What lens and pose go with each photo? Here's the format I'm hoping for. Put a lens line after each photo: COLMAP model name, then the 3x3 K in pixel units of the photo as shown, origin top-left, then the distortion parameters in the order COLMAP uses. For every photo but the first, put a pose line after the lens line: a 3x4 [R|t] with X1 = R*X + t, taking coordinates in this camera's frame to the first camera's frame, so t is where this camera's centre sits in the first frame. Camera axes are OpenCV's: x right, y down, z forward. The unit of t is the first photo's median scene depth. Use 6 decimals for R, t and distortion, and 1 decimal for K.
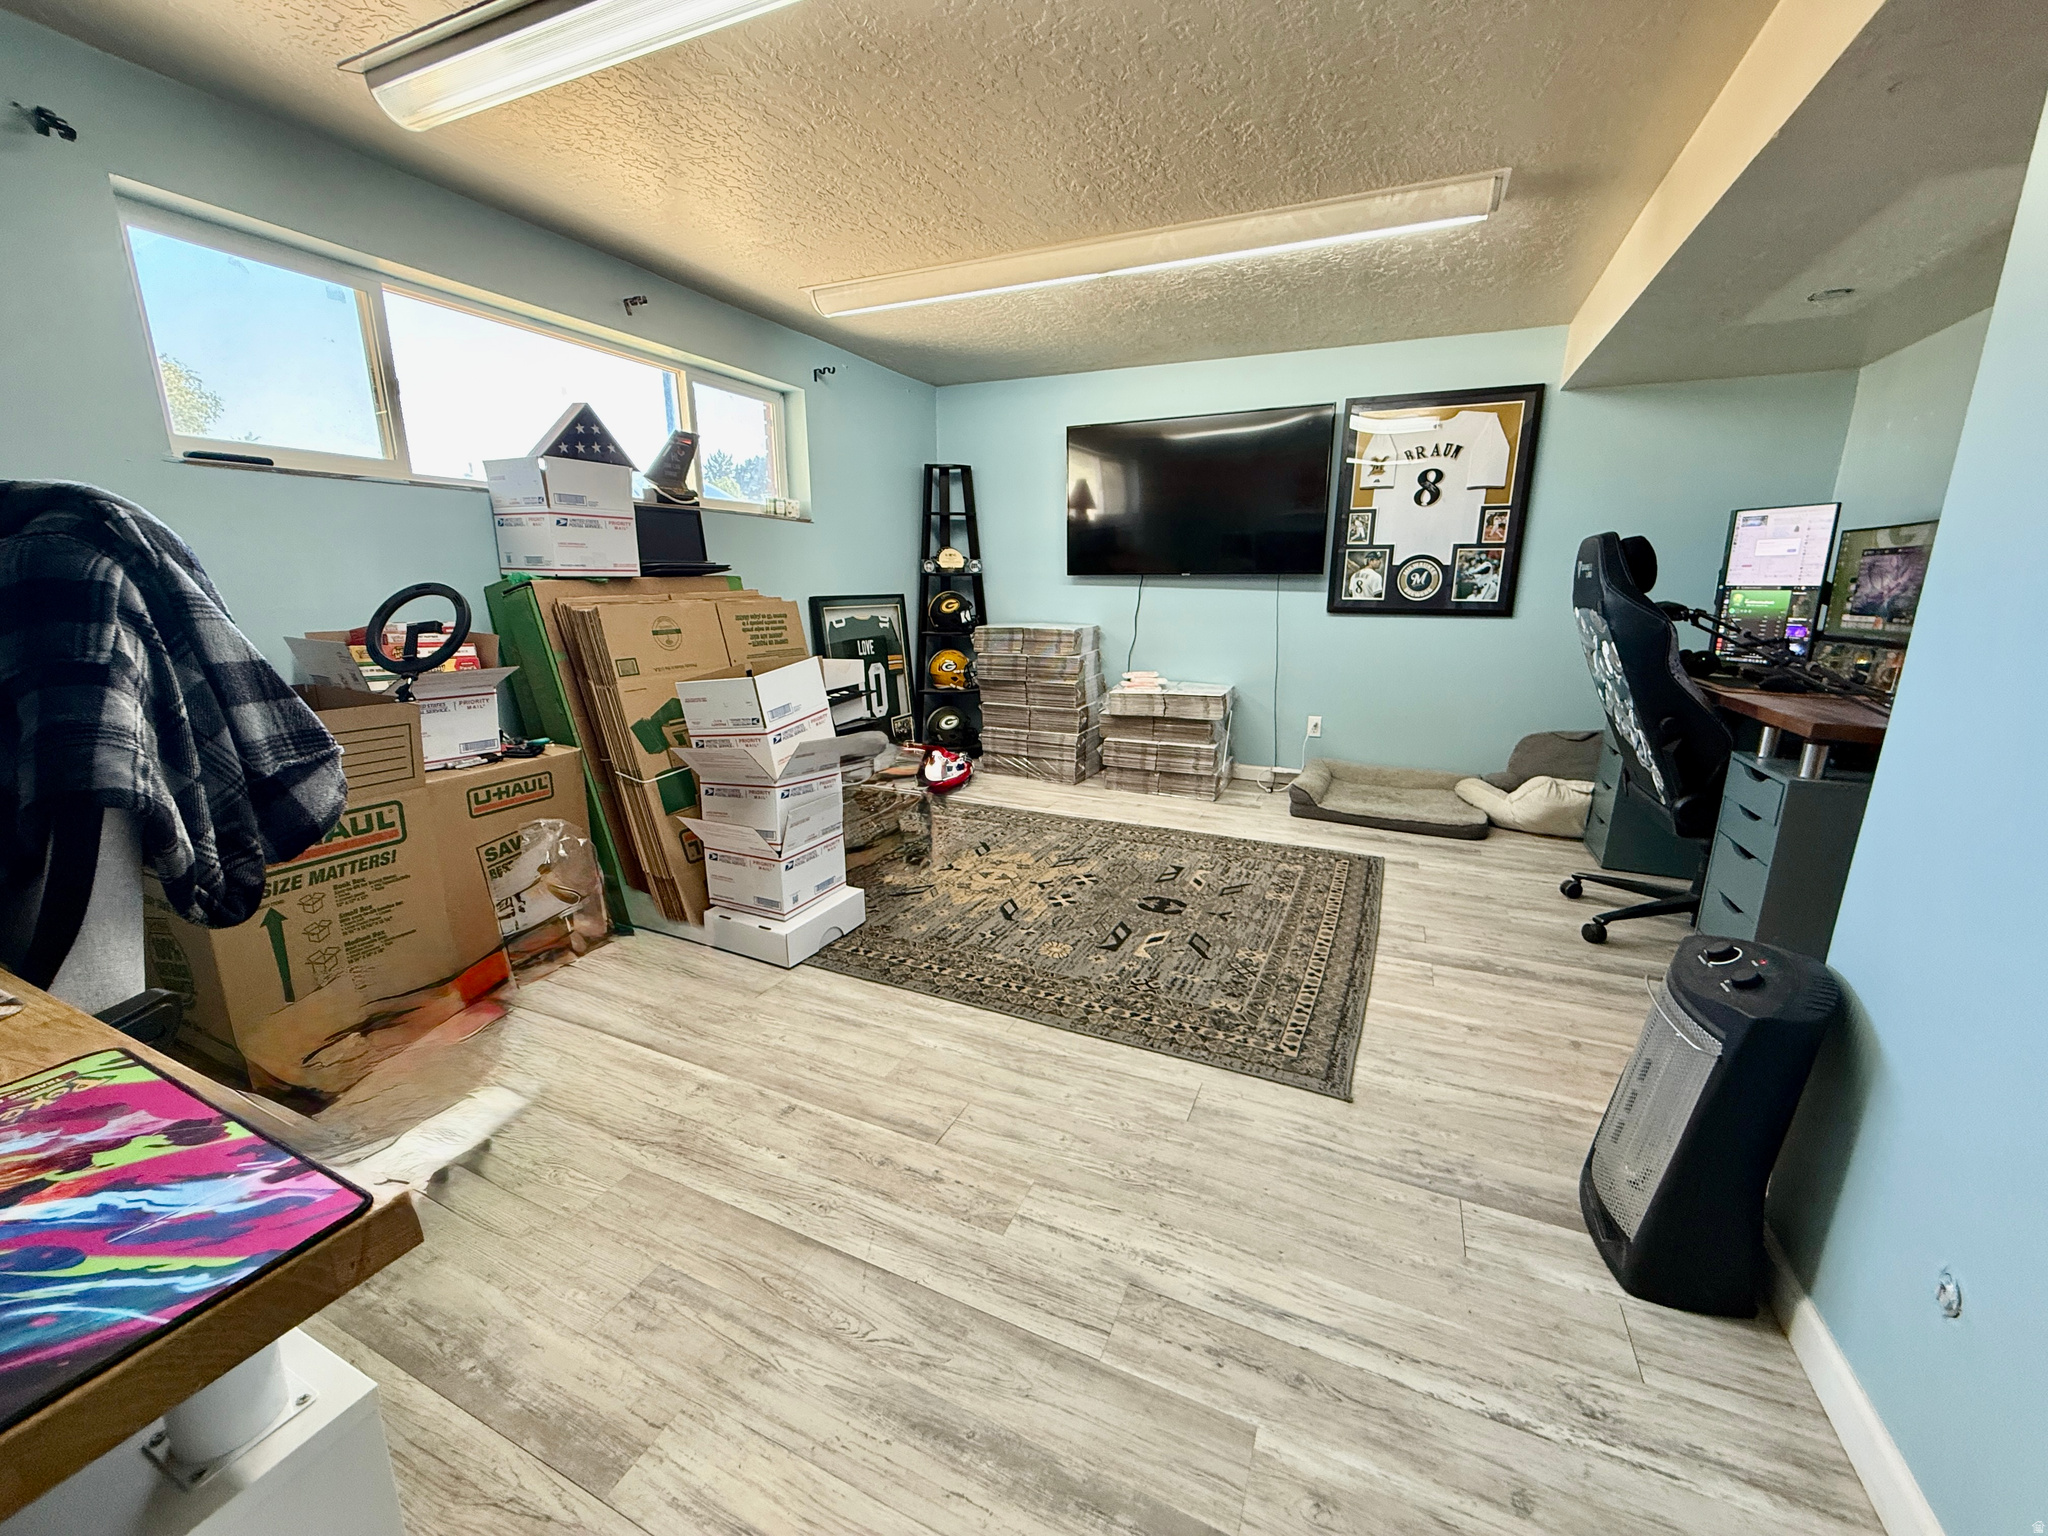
lens RADIAL K [[819.2, 0, 1018.6], [0, 819.2, 771.1], [0, 0, 1]] dist [0.001829, -0.000453]
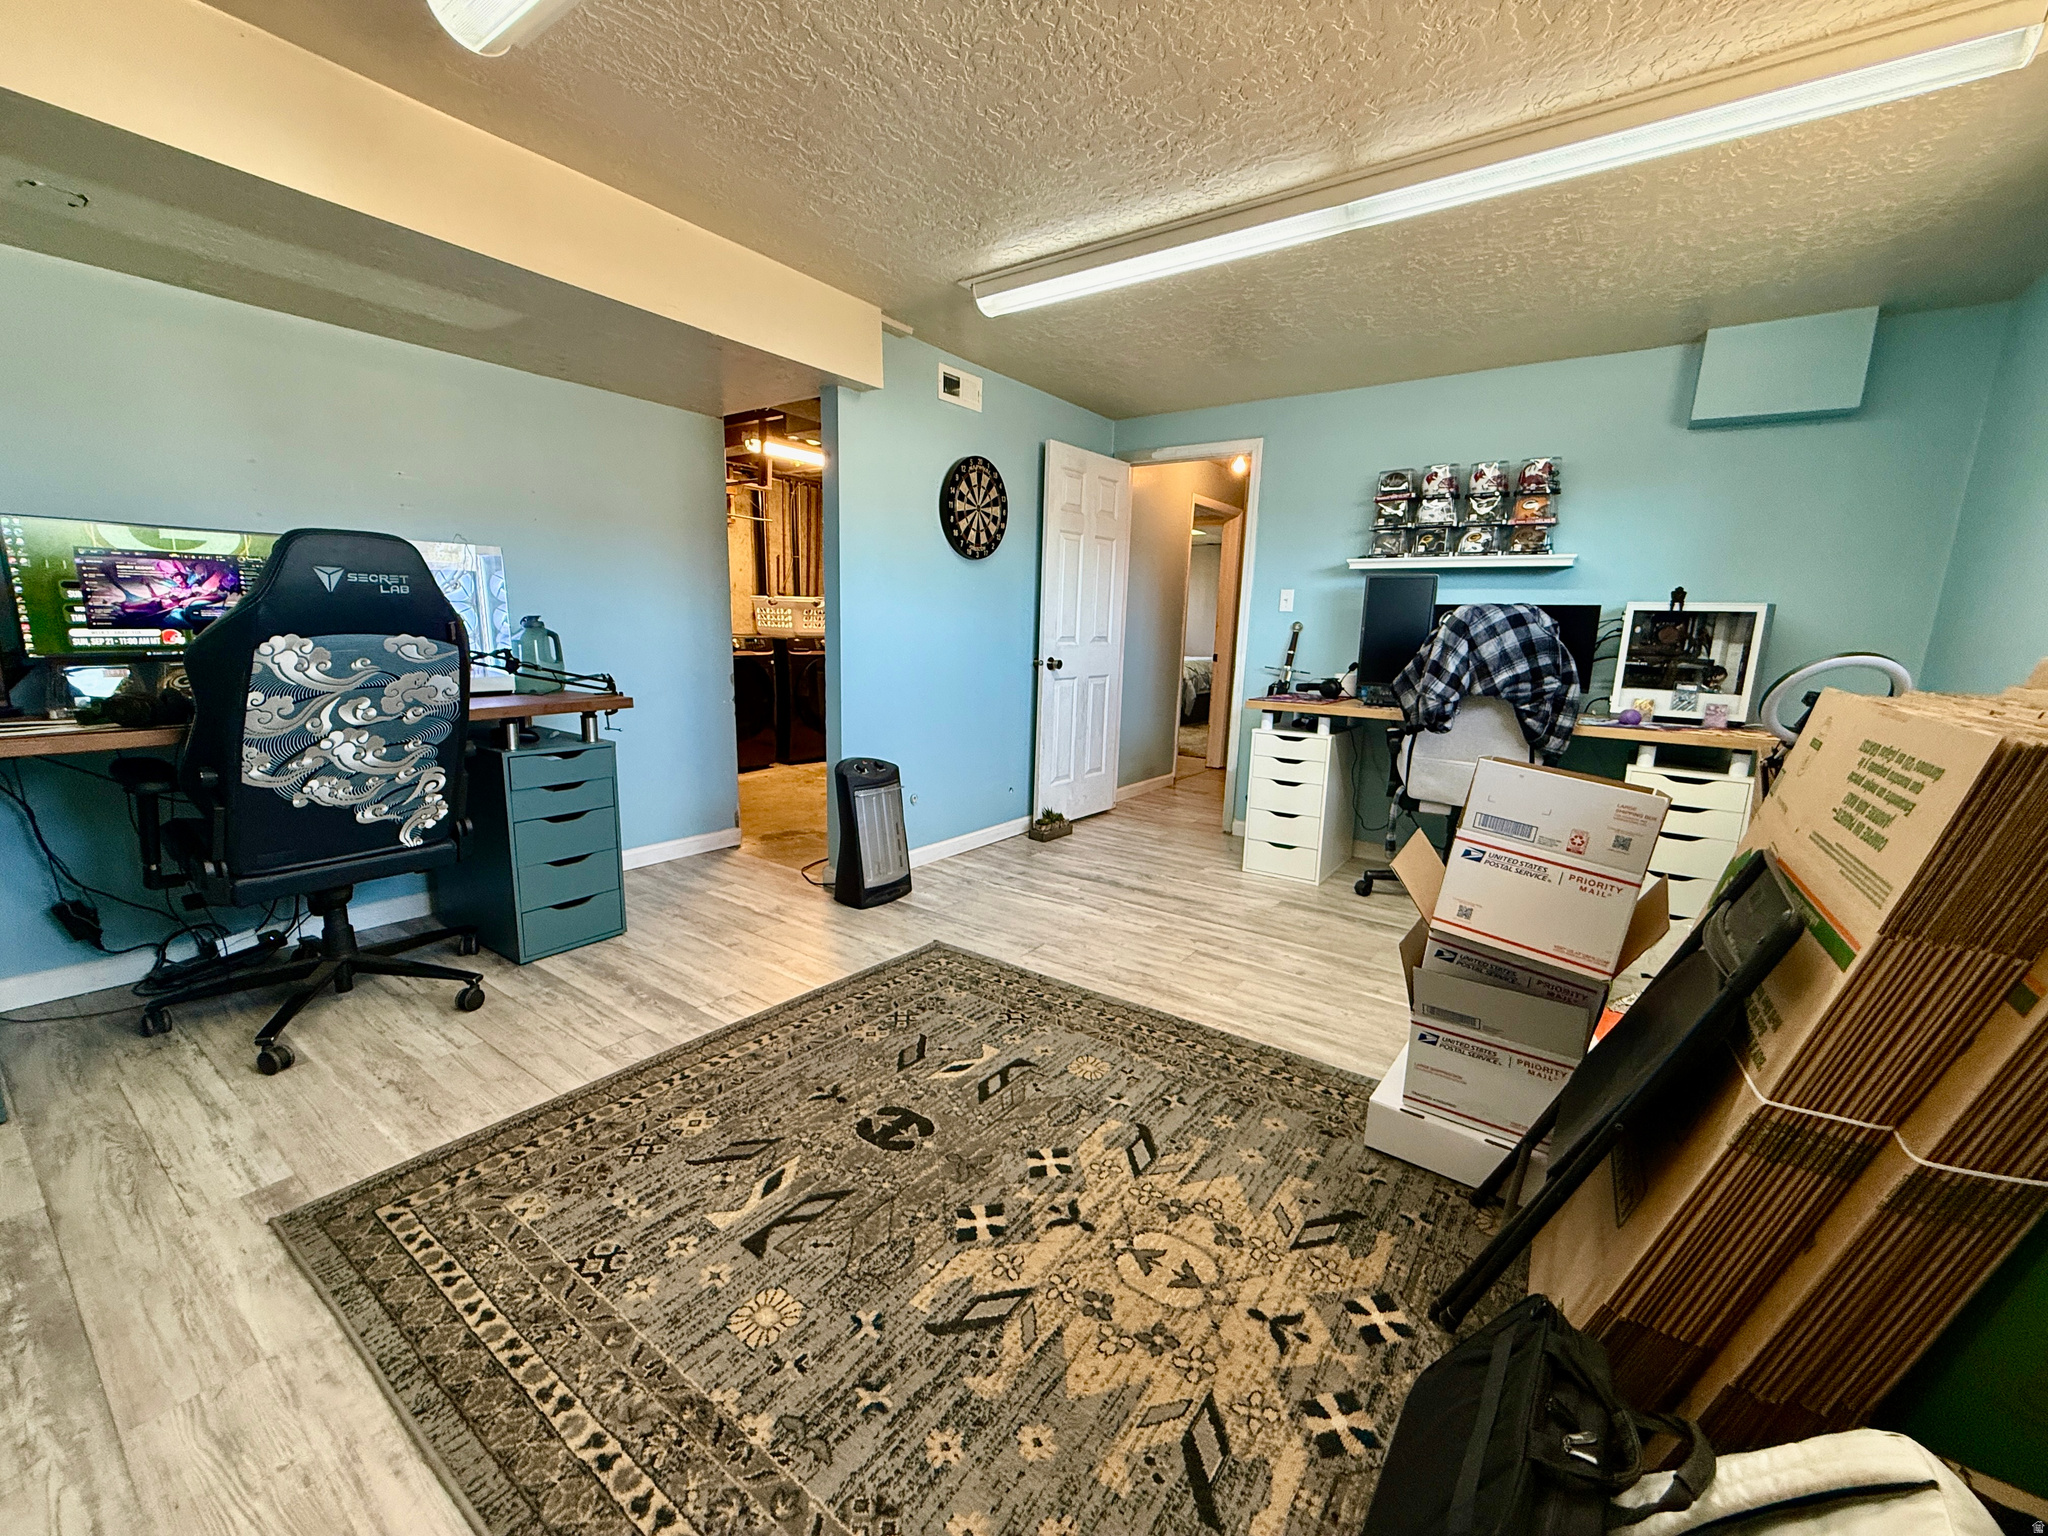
lens RADIAL K [[819.2, 0, 1018.6], [0, 819.2, 771.1], [0, 0, 1]] dist [0.001829, -0.000453]
pose [[-0.980098, -0.070563, 0.185552, -0.017356], [0.009734, 0.916489, 0.399943, -0.404110], [-0.198277, 0.393789, -0.897561, 1.720294]]
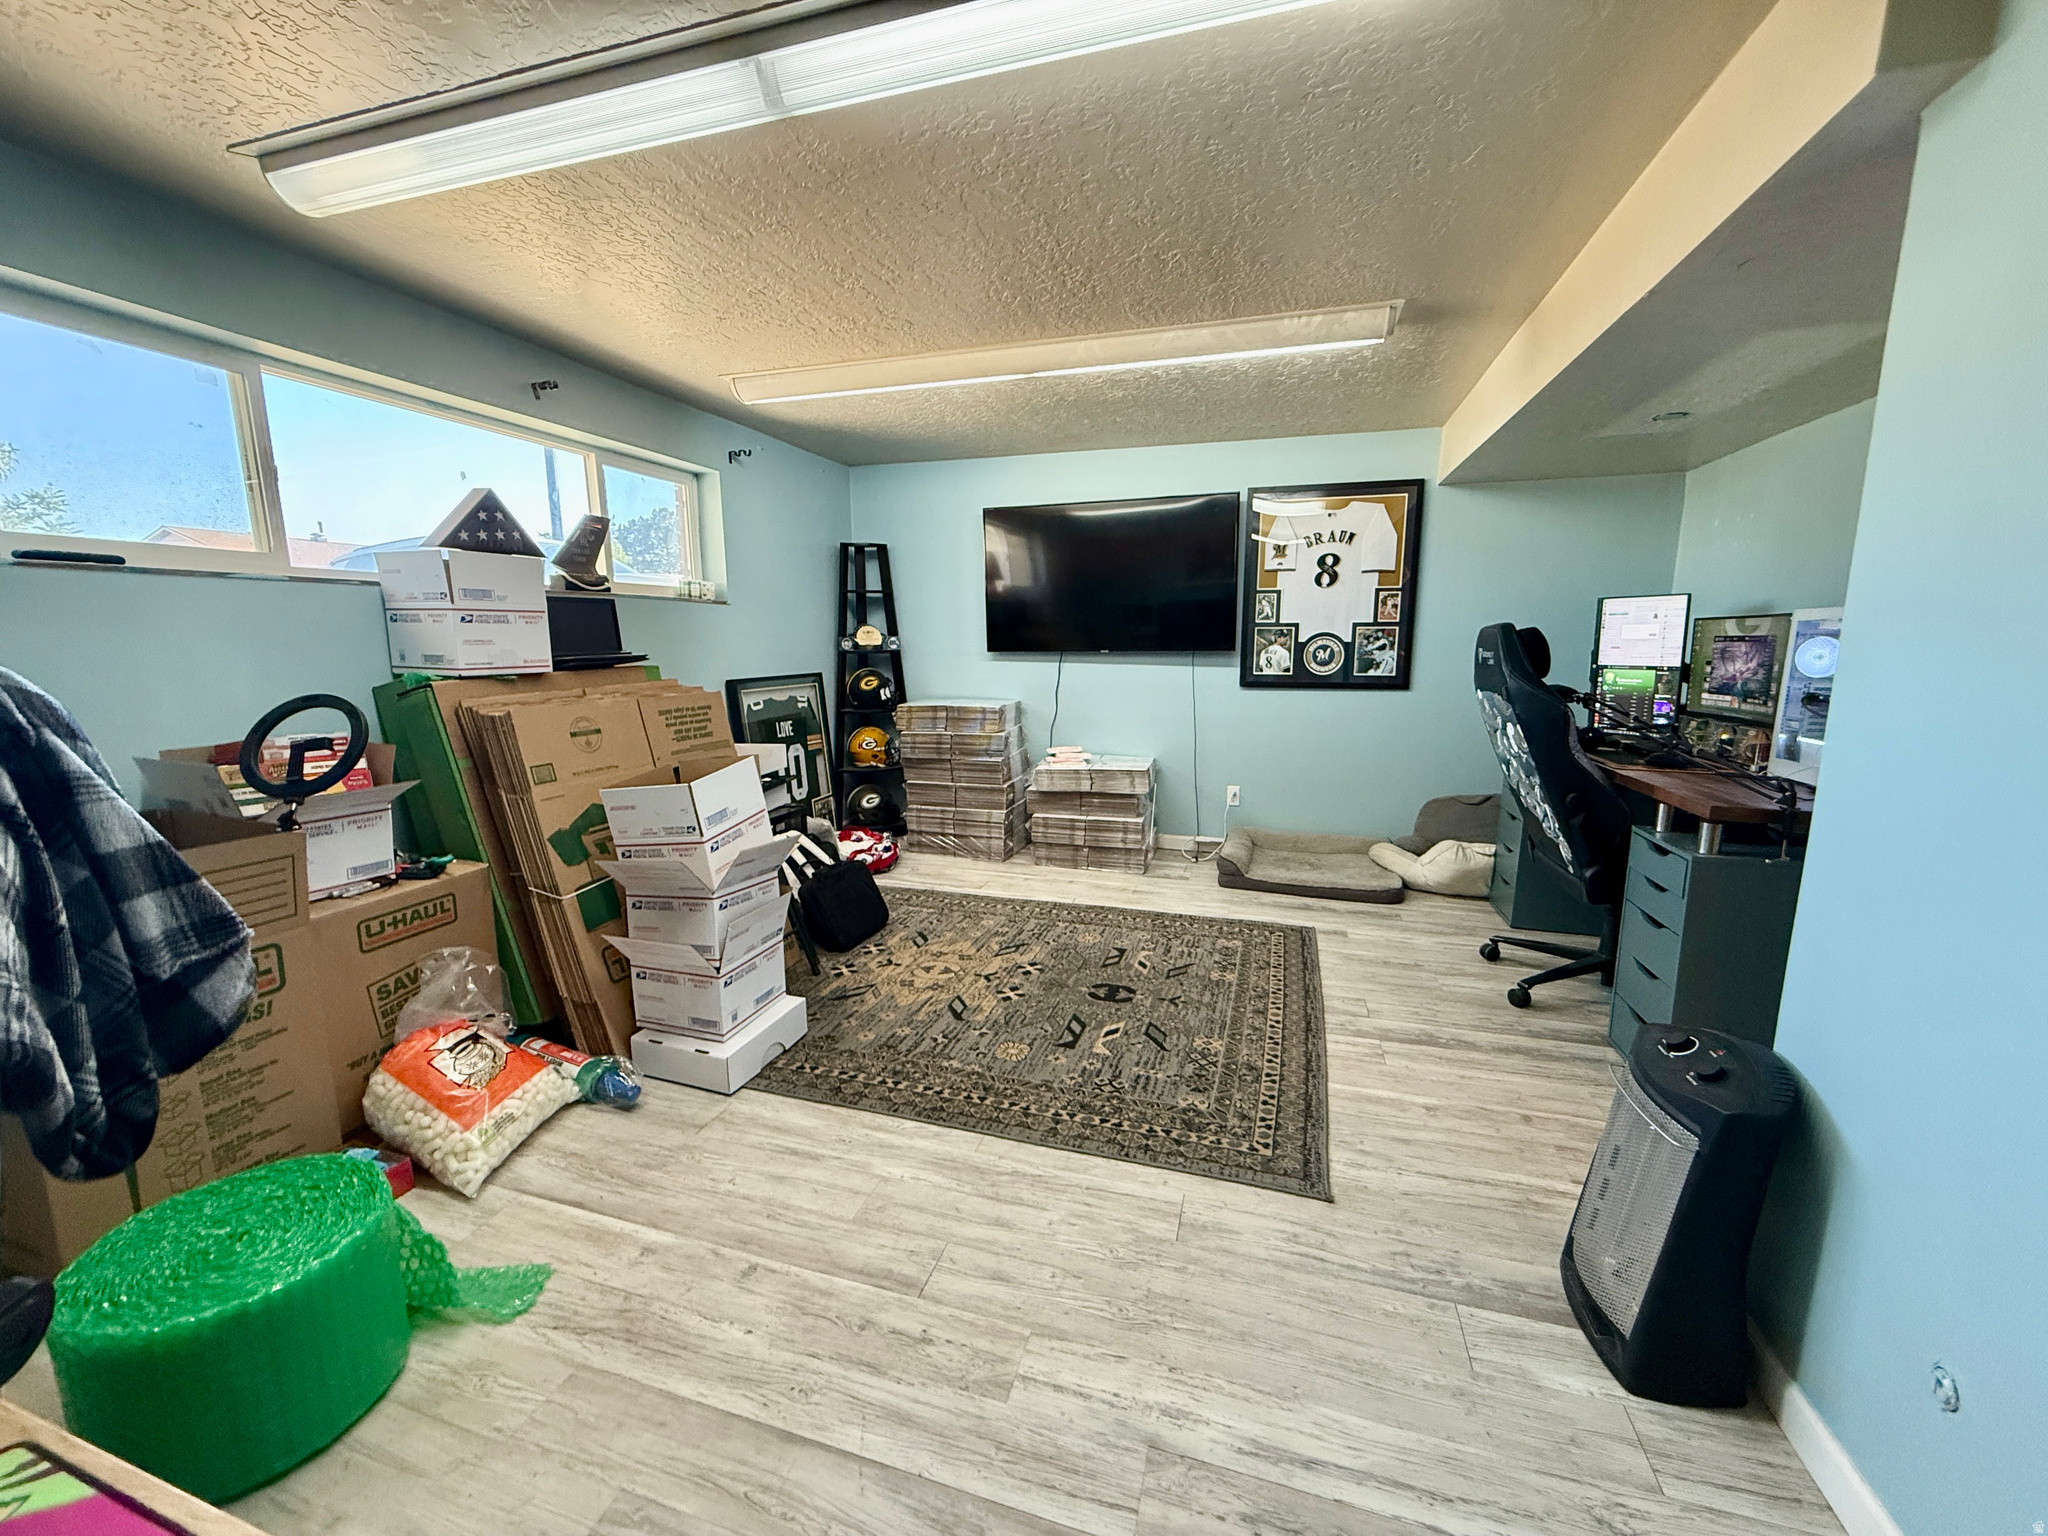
lens RADIAL K [[819.2, 0, 1018.6], [0, 819.2, 771.1], [0, 0, 1]] dist [0.001829, -0.000453]
pose [[0.991998, -0.028363, 0.123024, -0.060216], [0.036696, 0.997144, -0.066007, -0.050162], [-0.120801, 0.069993, 0.990206, 0.019504]]
